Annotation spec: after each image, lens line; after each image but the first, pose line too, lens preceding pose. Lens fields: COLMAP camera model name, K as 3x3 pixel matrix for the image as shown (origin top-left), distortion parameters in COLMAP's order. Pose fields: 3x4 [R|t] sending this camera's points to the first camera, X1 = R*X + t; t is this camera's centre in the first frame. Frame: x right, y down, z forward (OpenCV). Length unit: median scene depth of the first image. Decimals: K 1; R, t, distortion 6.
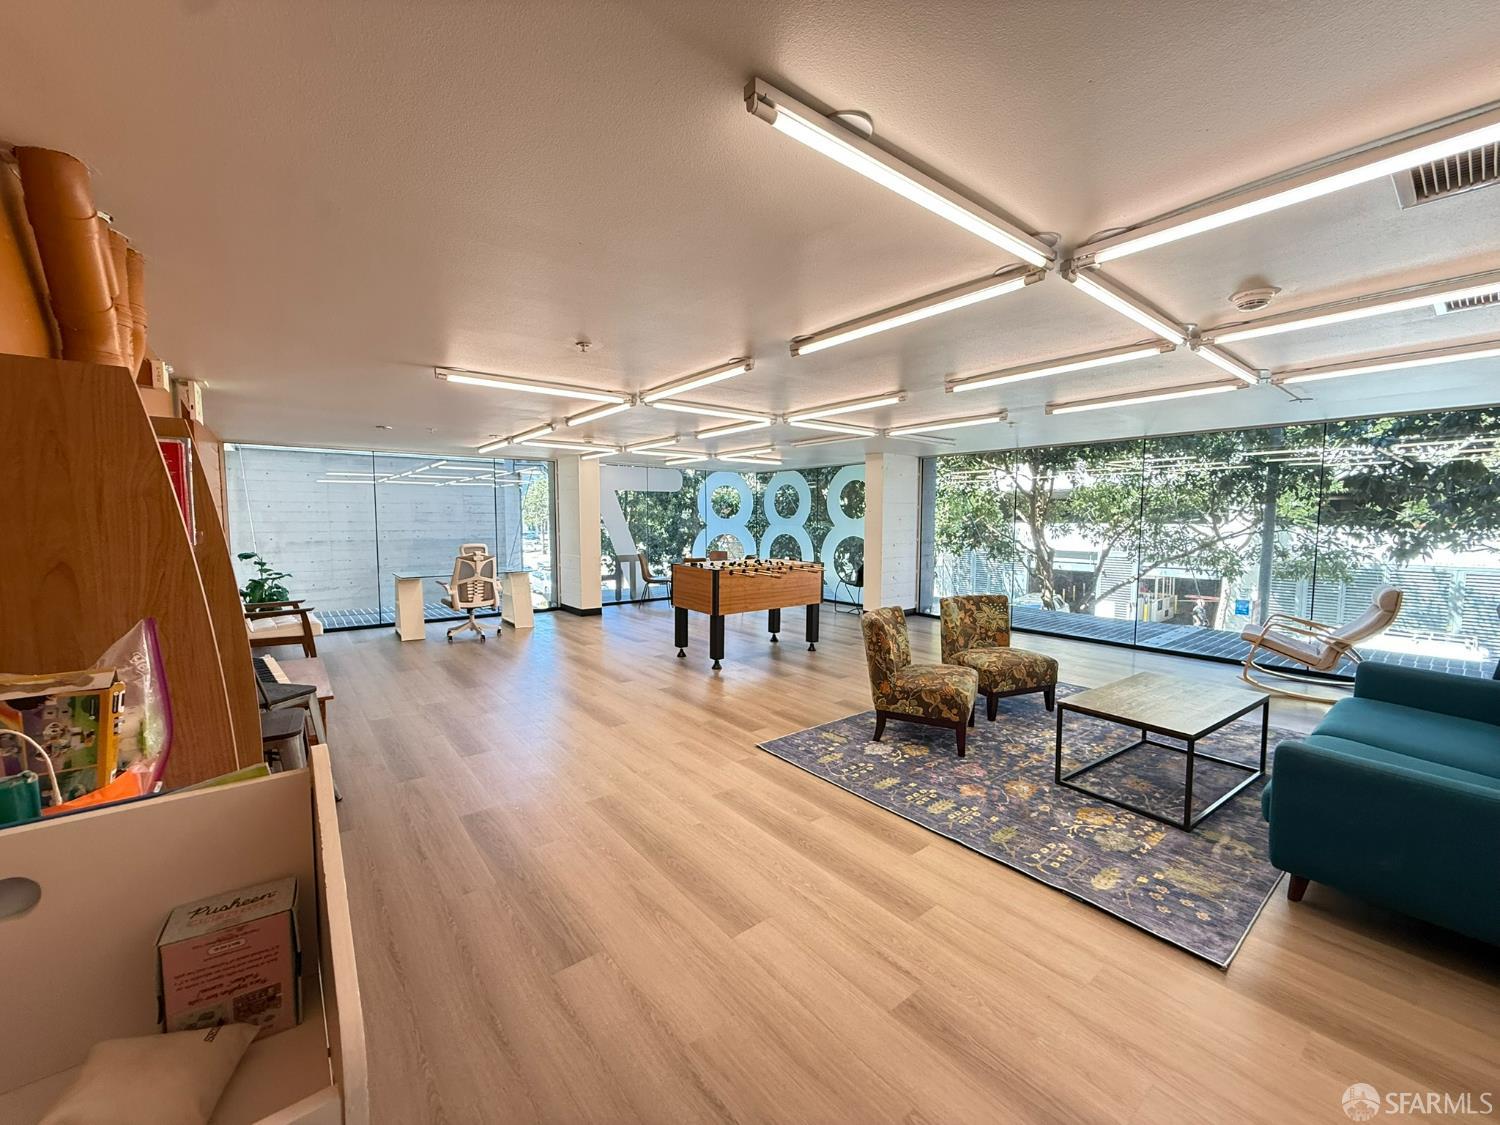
lens RADIAL K [[594.6, 0, 744.2], [0, 594.6, 556.6], [0, 0, 1]] dist [0.000253, -0.000312]
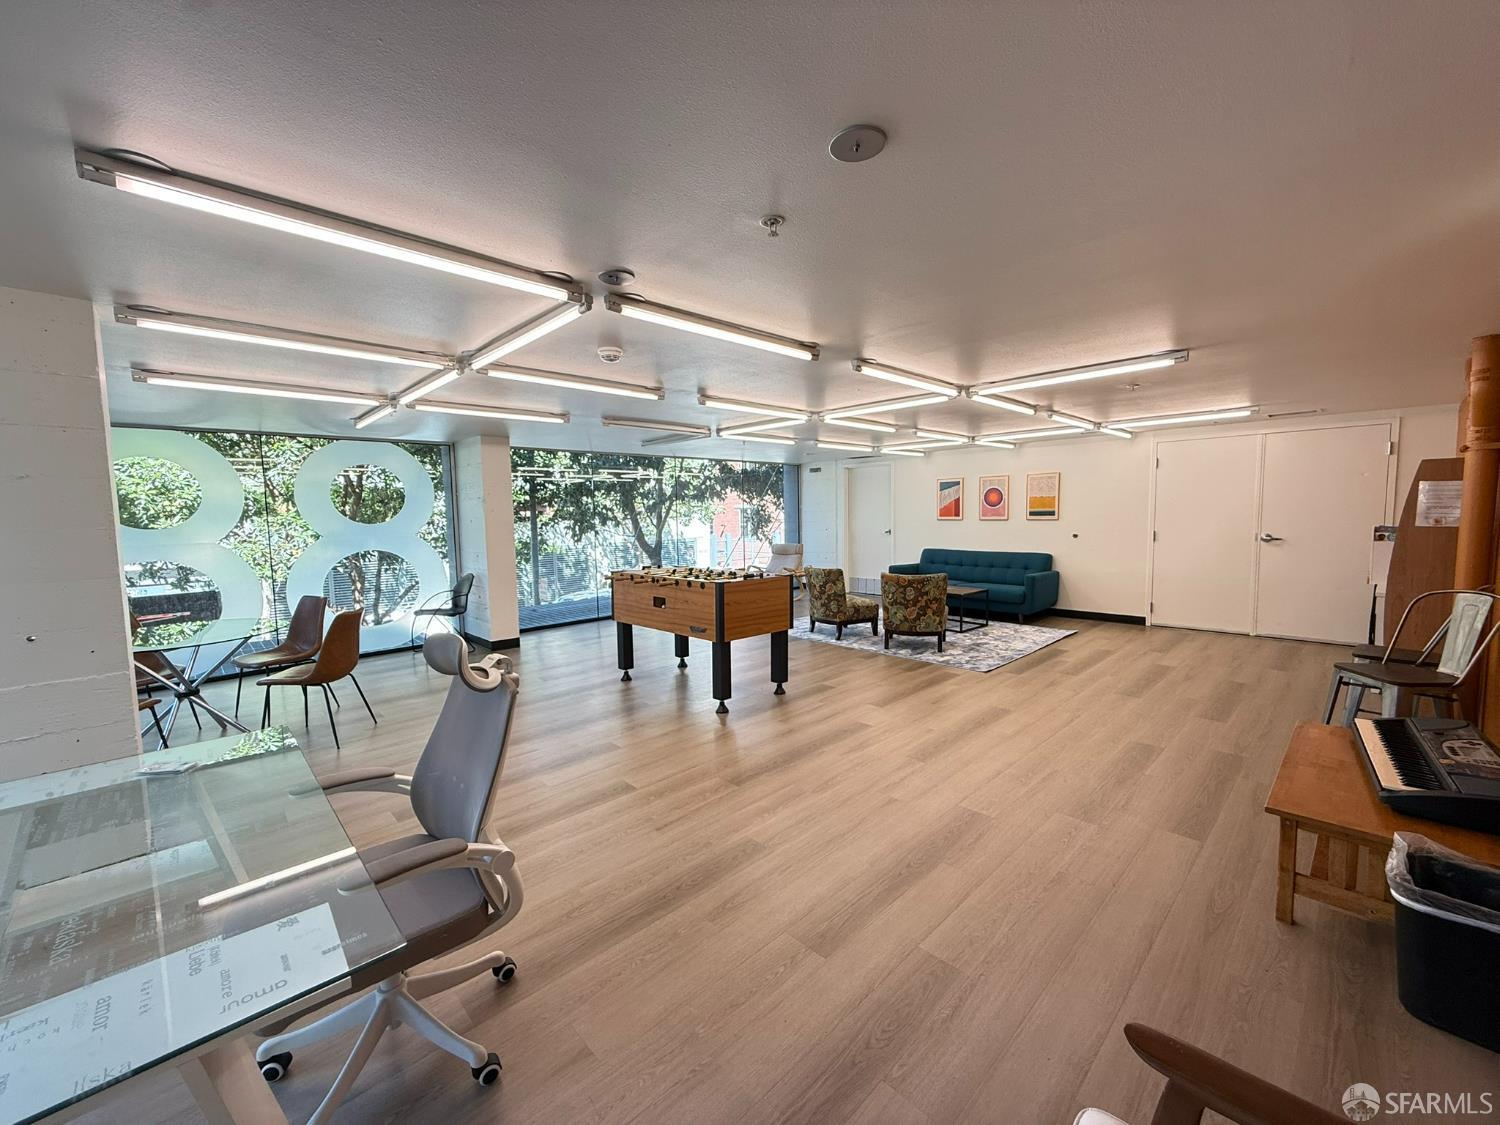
lens RADIAL K [[594.6, 0, 744.2], [0, 594.6, 556.6], [0, 0, 1]] dist [0.000253, -0.000312]
pose [[-0.095083, -0.074476, 0.992680, -1.162884], [0.087931, 0.992671, 0.082897, -0.107243], [-0.991578, 0.095169, -0.087838, 1.485353]]
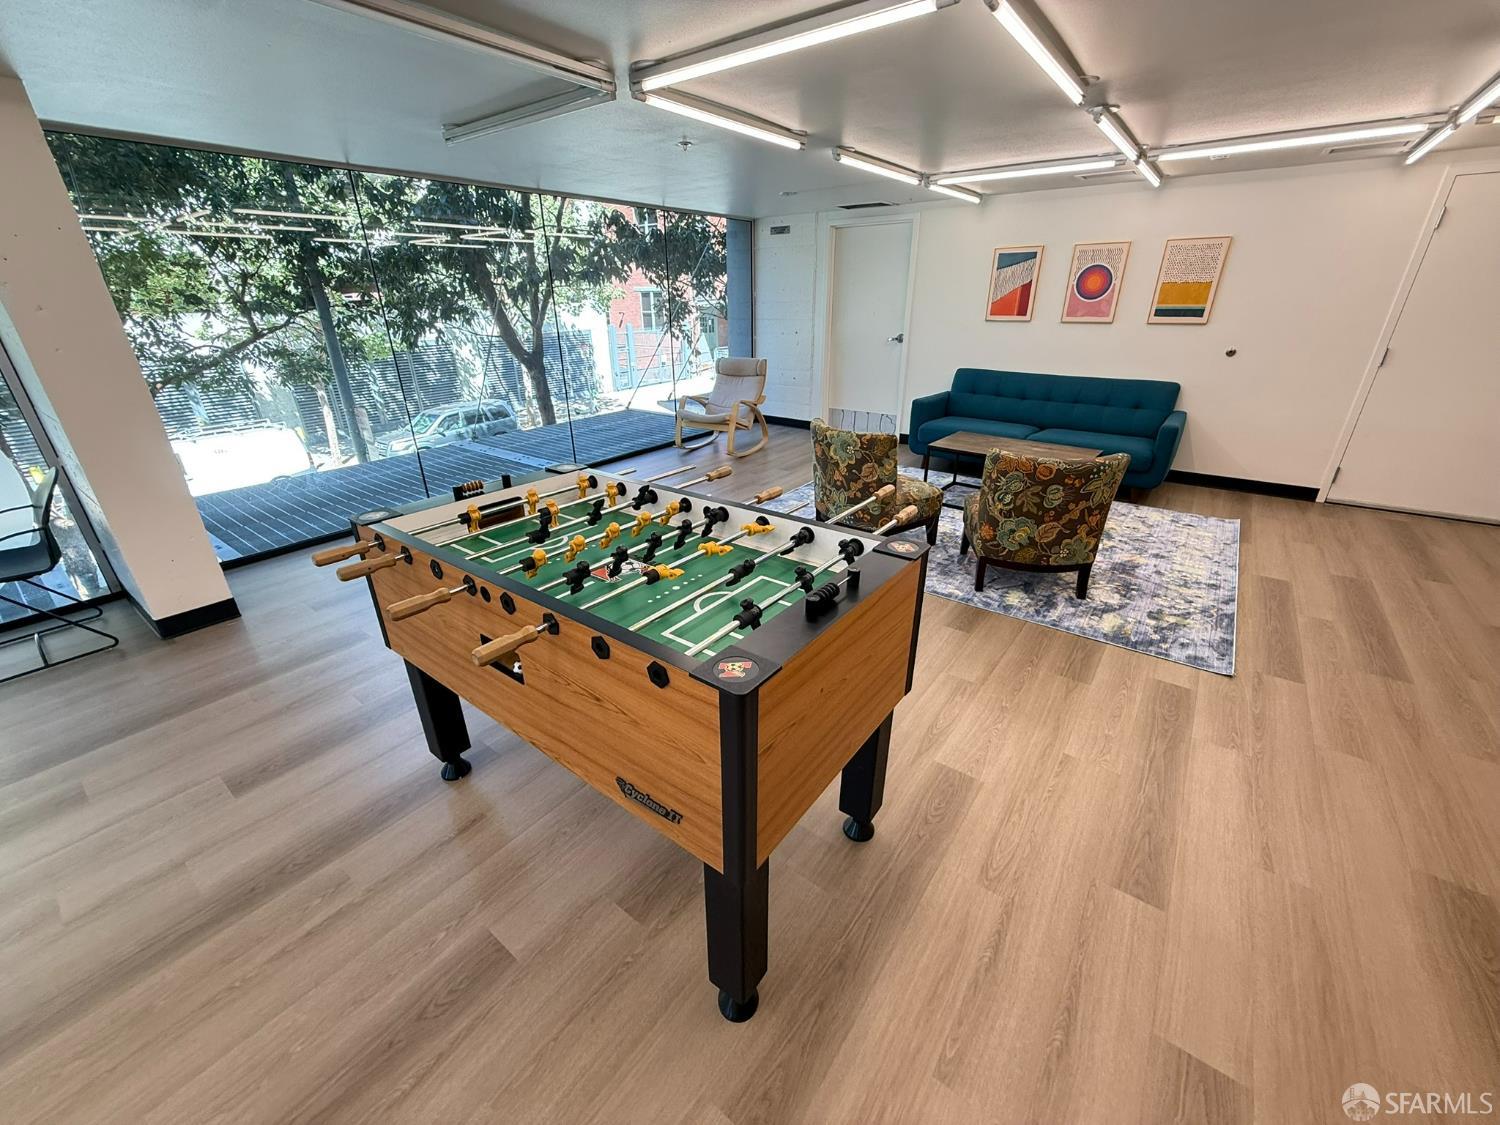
lens RADIAL K [[594.6, 0, 744.2], [0, 594.6, 556.6], [0, 0, 1]] dist [0.000253, -0.000312]
pose [[-0.249365, -0.391194, 0.885880, -0.257486], [0.078179, 0.903661, 0.421052, -0.127558], [-0.965249, 0.174253, -0.194758, 1.473889]]
